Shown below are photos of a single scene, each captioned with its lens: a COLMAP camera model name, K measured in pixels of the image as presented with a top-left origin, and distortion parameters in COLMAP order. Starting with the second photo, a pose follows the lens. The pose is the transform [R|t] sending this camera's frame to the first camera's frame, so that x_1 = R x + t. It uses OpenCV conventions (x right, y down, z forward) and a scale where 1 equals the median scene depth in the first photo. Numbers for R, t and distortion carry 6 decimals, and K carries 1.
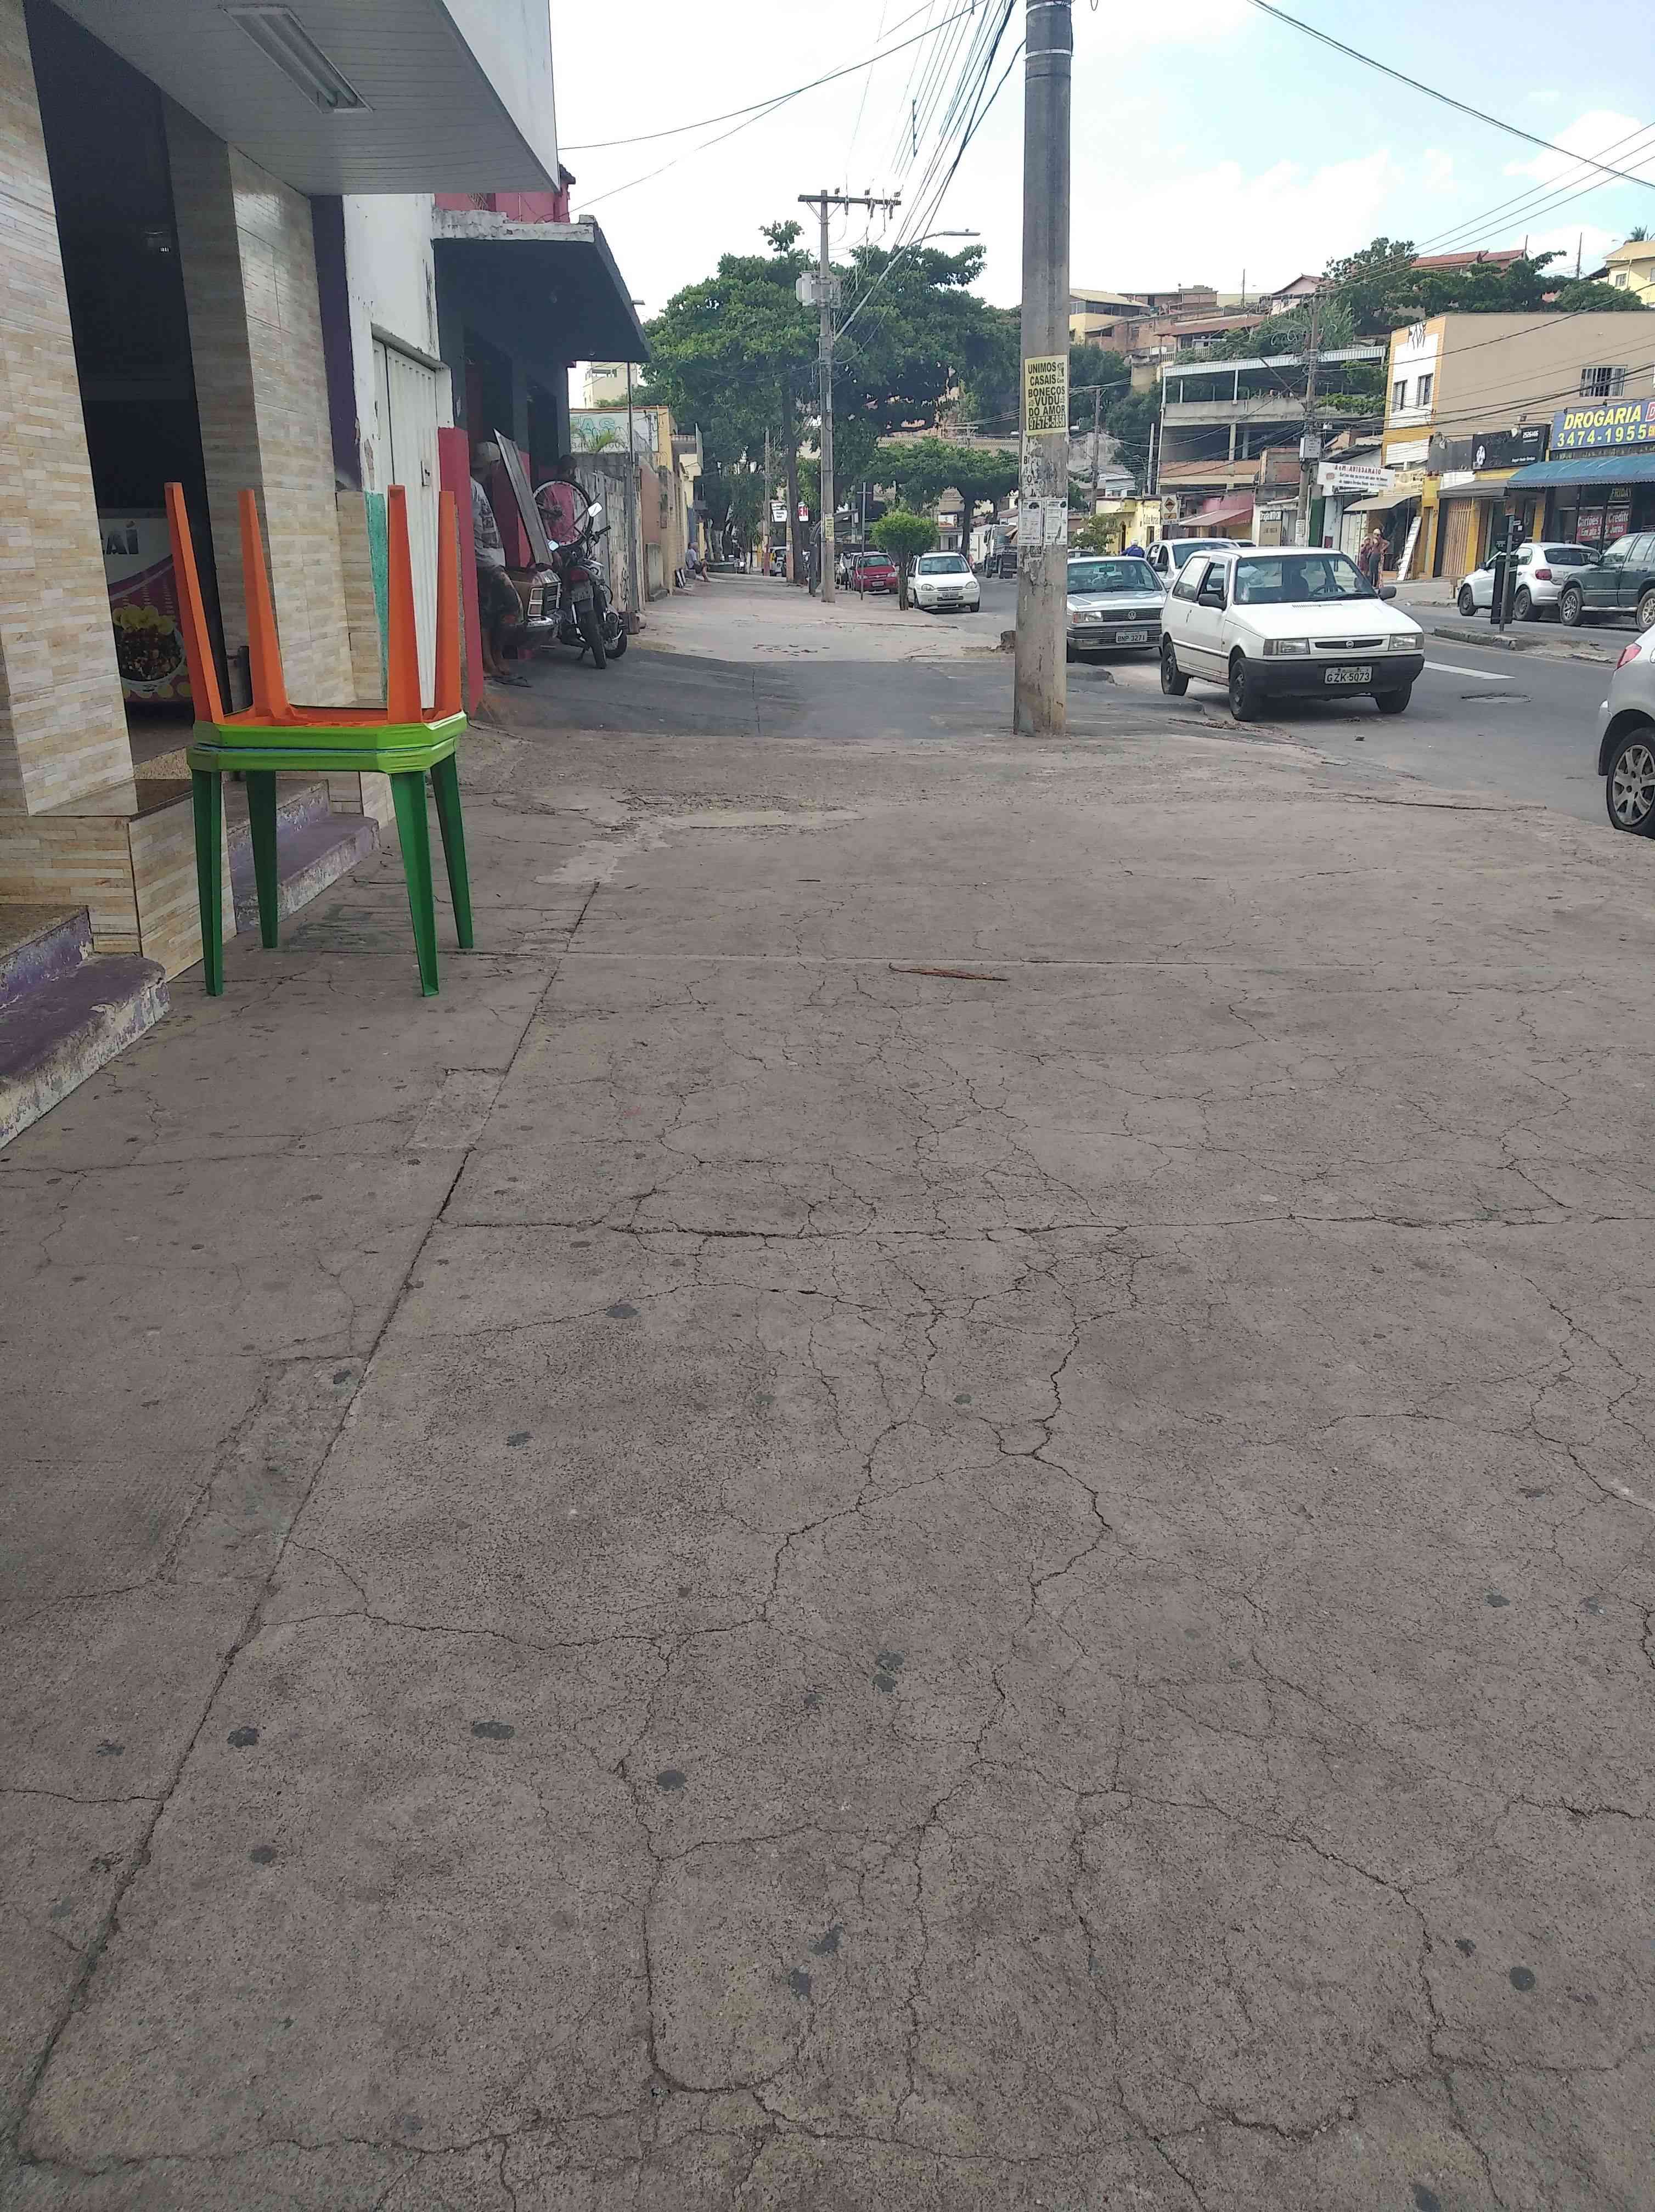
lens RADIAL K [[1666.2, 0, 817.8], [0, 1666.2, 1116.5], [0, 0, 1]] dist [0.049751, -0.089963]
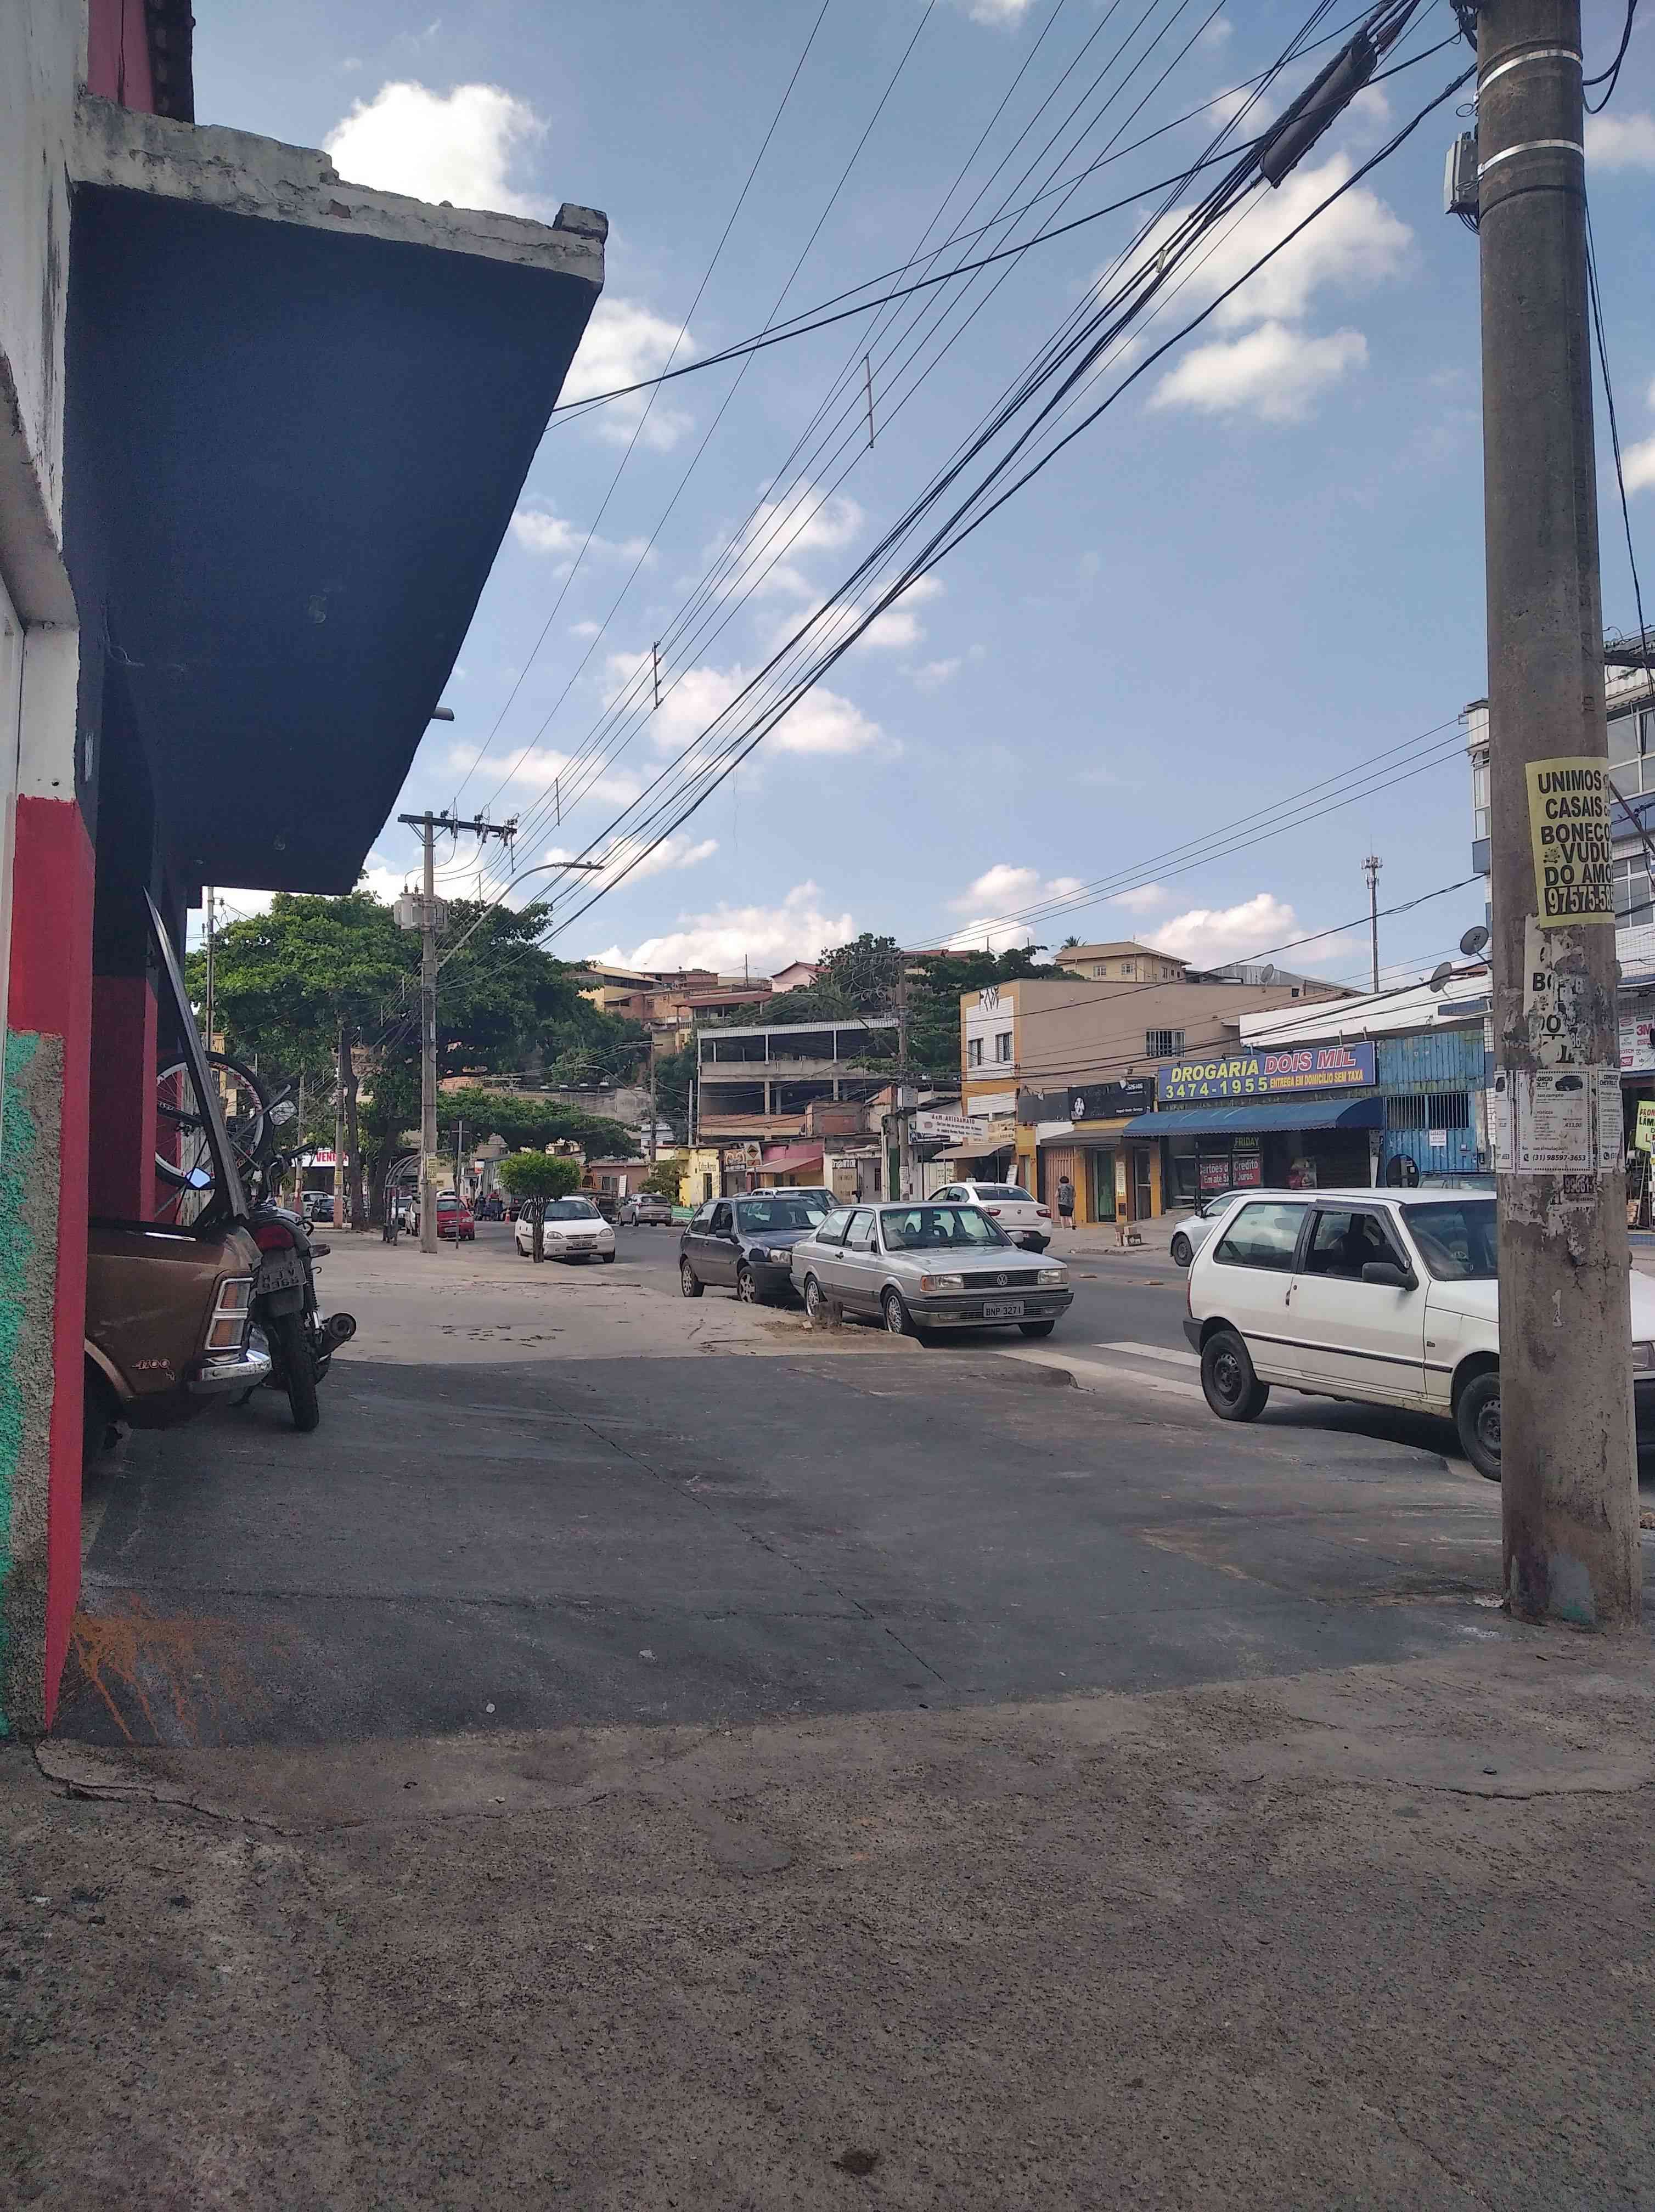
lens RADIAL K [[1666.2, 0, 817.8], [0, 1666.2, 1116.5], [0, 0, 1]] dist [0.049751, -0.089963]
pose [[0.957734, 0.015495, 0.287237, -0.034636], [0.090495, 0.931617, -0.351995, -0.047319], [-0.273049, 0.363111, 0.890839, 0.142107]]
